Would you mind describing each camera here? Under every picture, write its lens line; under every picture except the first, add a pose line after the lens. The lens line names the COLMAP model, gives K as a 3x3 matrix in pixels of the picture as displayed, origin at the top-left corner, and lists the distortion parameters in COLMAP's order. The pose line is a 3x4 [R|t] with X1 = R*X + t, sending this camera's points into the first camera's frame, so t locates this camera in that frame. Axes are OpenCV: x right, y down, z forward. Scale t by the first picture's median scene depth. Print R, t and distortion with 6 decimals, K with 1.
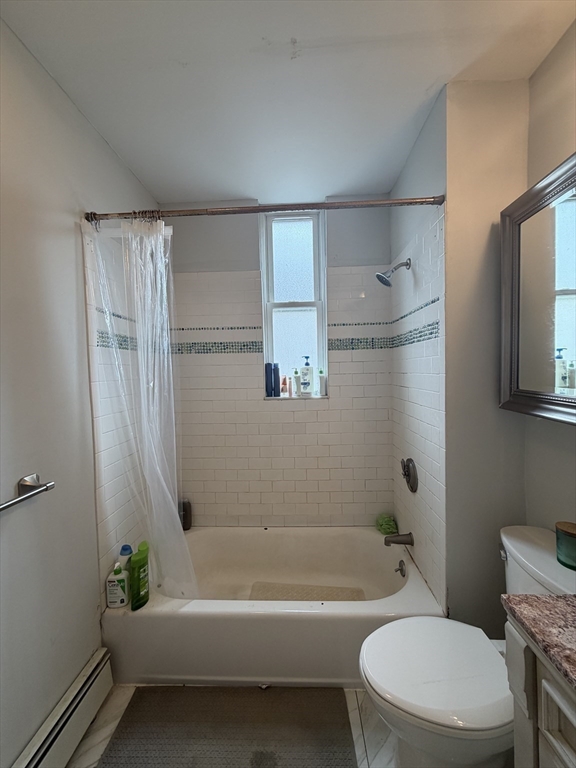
lens RADIAL K [[307.2, 0, 290.1], [0, 307.2, 382.5], [0, 0, 1]] dist [0.000007, -0.000076]
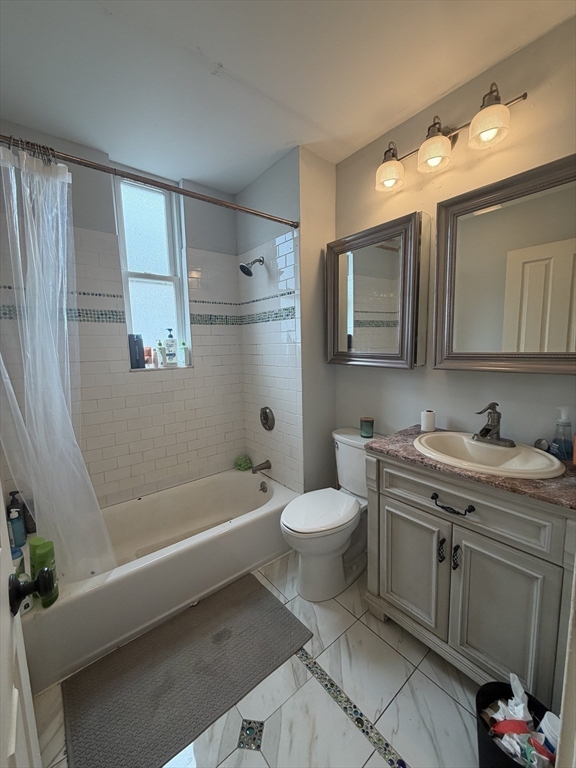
lens RADIAL K [[307.2, 0, 290.1], [0, 307.2, 382.5], [0, 0, 1]] dist [0.000007, -0.000076]
pose [[0.748111, -0.075034, 0.659317, -0.352572], [0.029968, 0.996393, 0.079391, 0.027987], [-0.662896, -0.039635, 0.747662, -0.074177]]
